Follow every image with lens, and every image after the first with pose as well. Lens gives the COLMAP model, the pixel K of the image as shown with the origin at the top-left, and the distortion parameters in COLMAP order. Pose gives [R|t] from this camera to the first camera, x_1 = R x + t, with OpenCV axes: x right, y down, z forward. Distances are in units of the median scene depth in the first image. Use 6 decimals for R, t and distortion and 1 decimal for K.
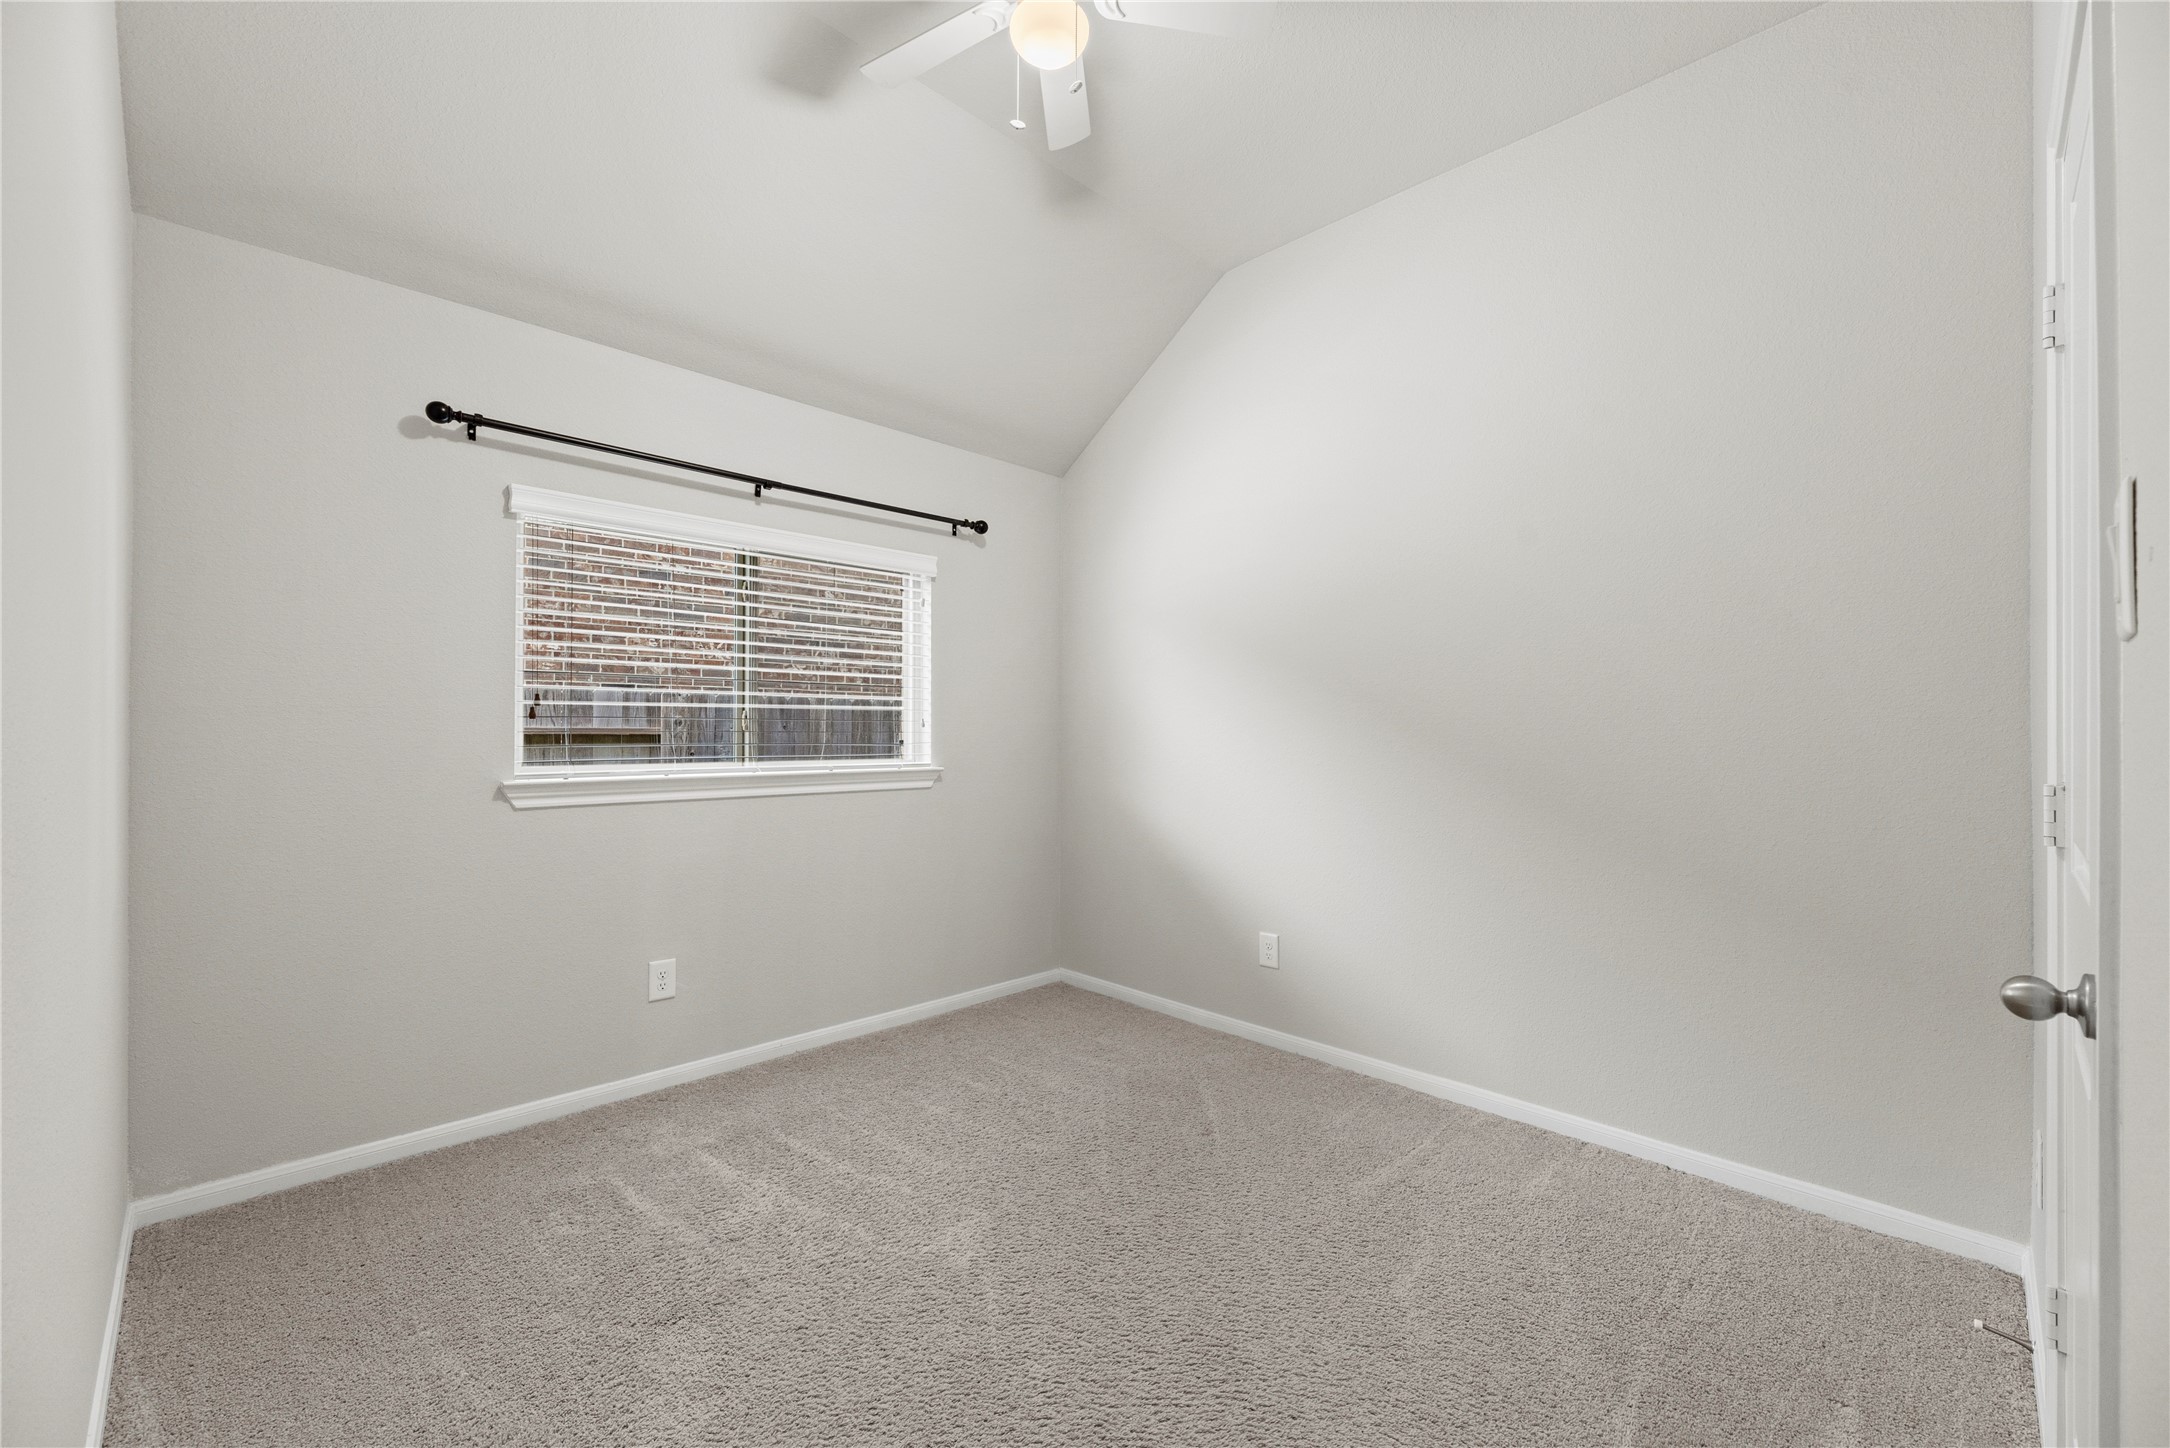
lens RADIAL K [[875.1, 0, 1084.9], [0, 875.1, 739.9], [0, 0, 1]] dist [0.000709, 0.000136]
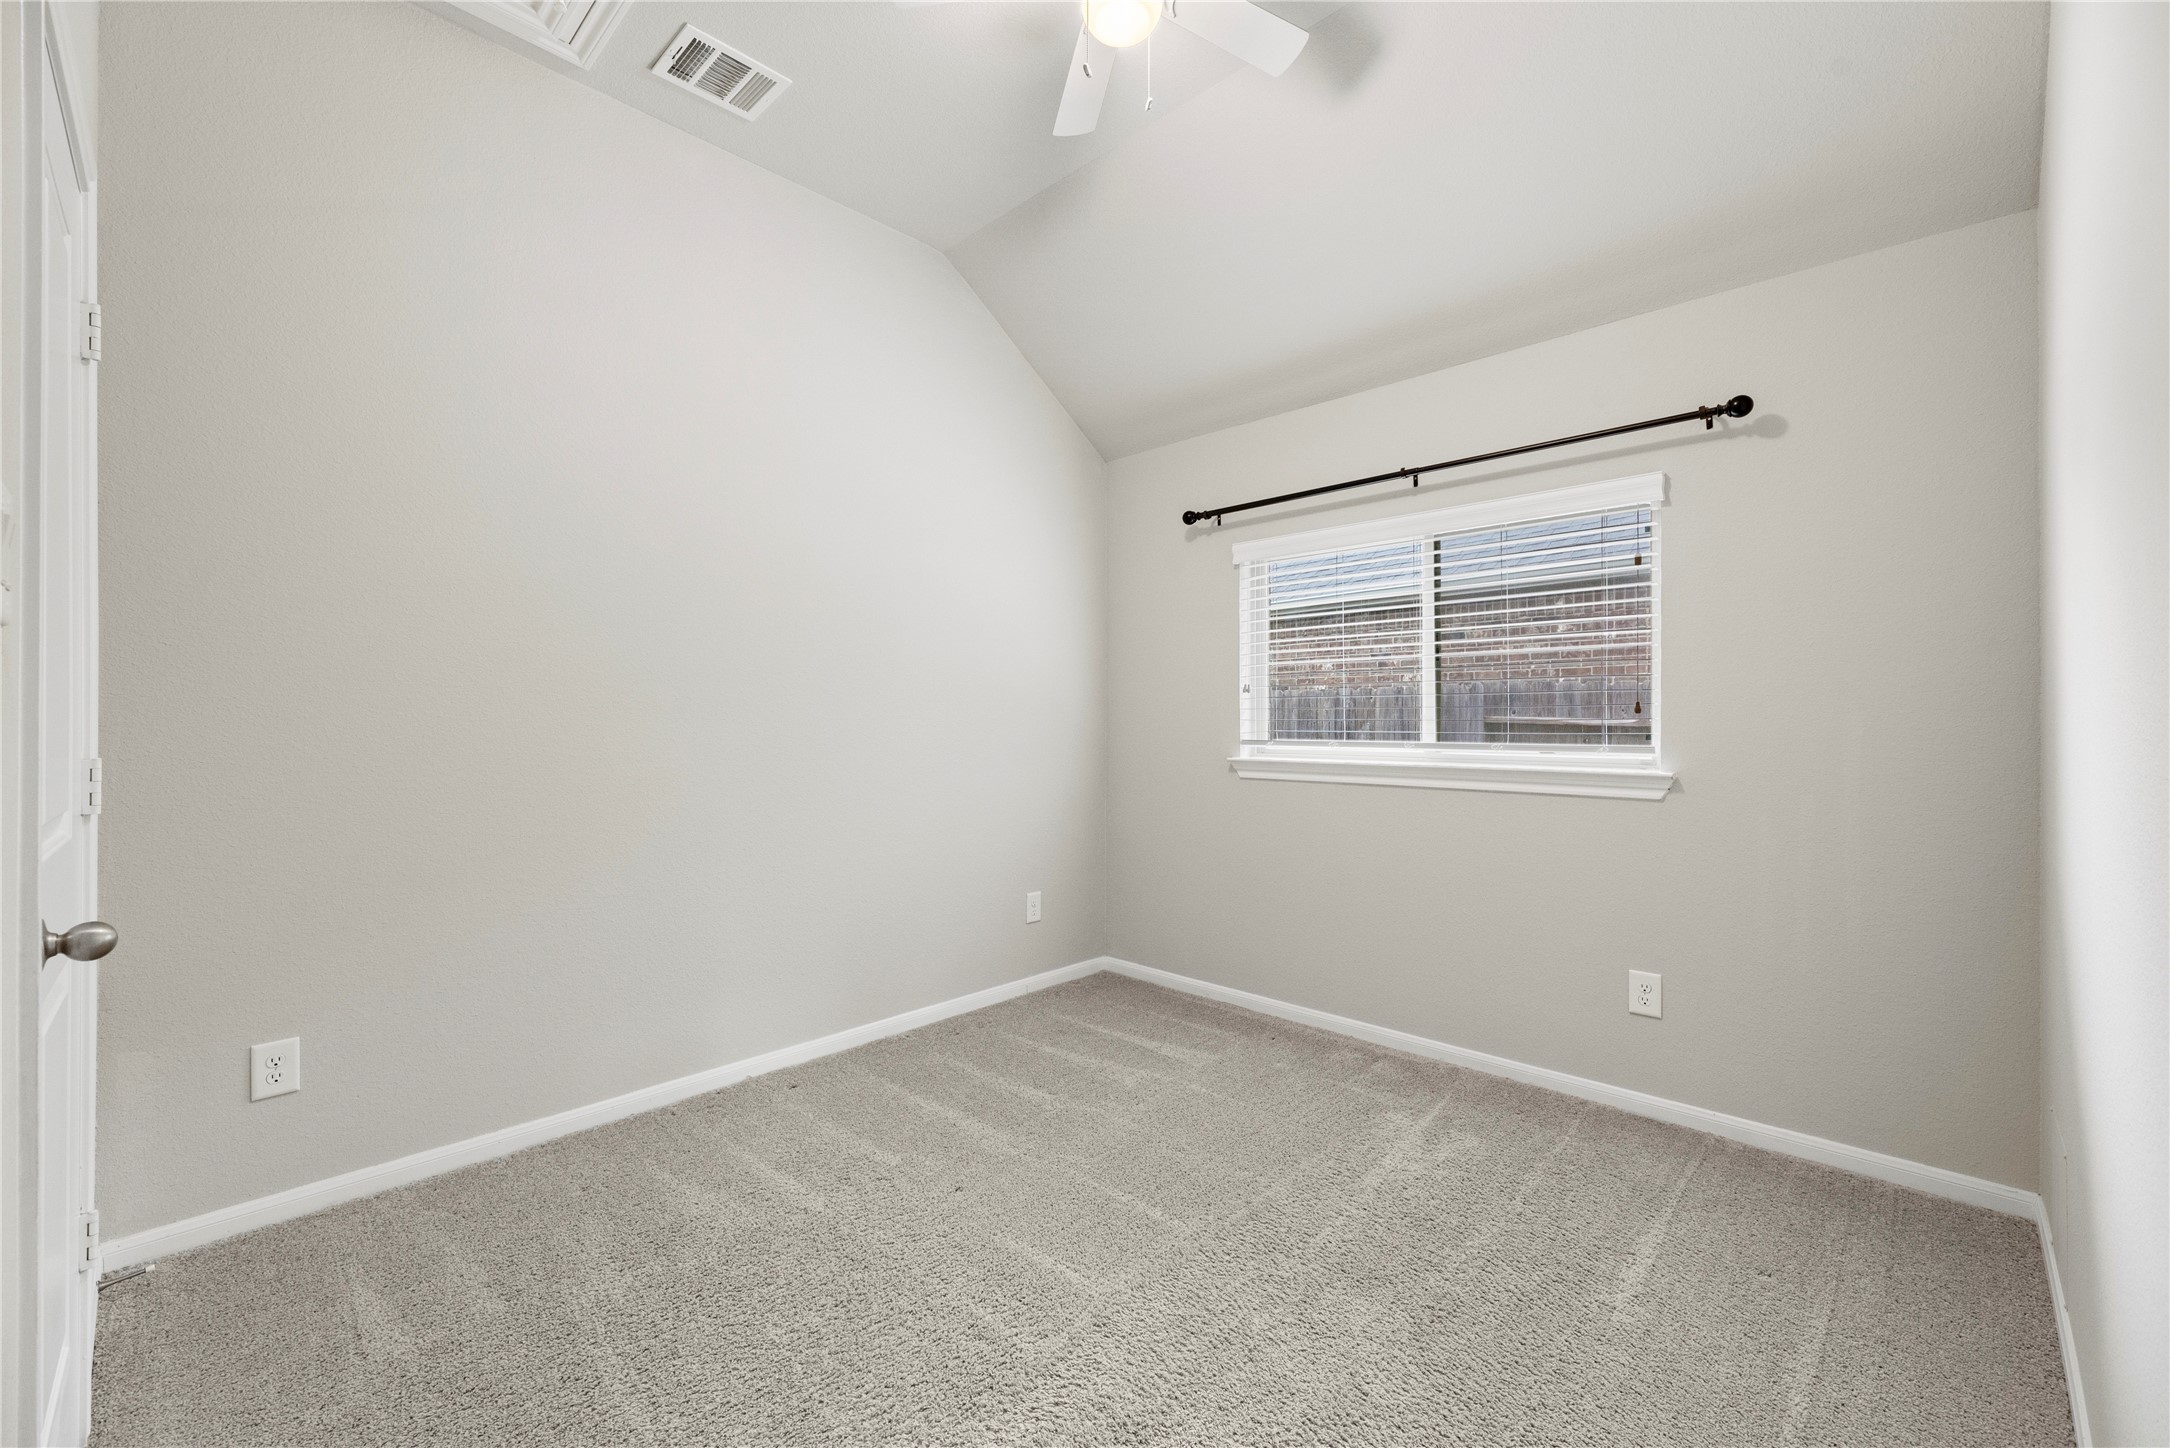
lens RADIAL K [[878.6, 0, 1079.7], [0, 878.6, 711.5], [0, 0, 1]] dist [0.000575, 0.000527]
pose [[0.011221, -0.011726, -0.999868, 0.617083], [-0.002456, 0.999928, -0.011755, -0.009023], [0.999934, 0.002587, 0.011191, 0.591489]]
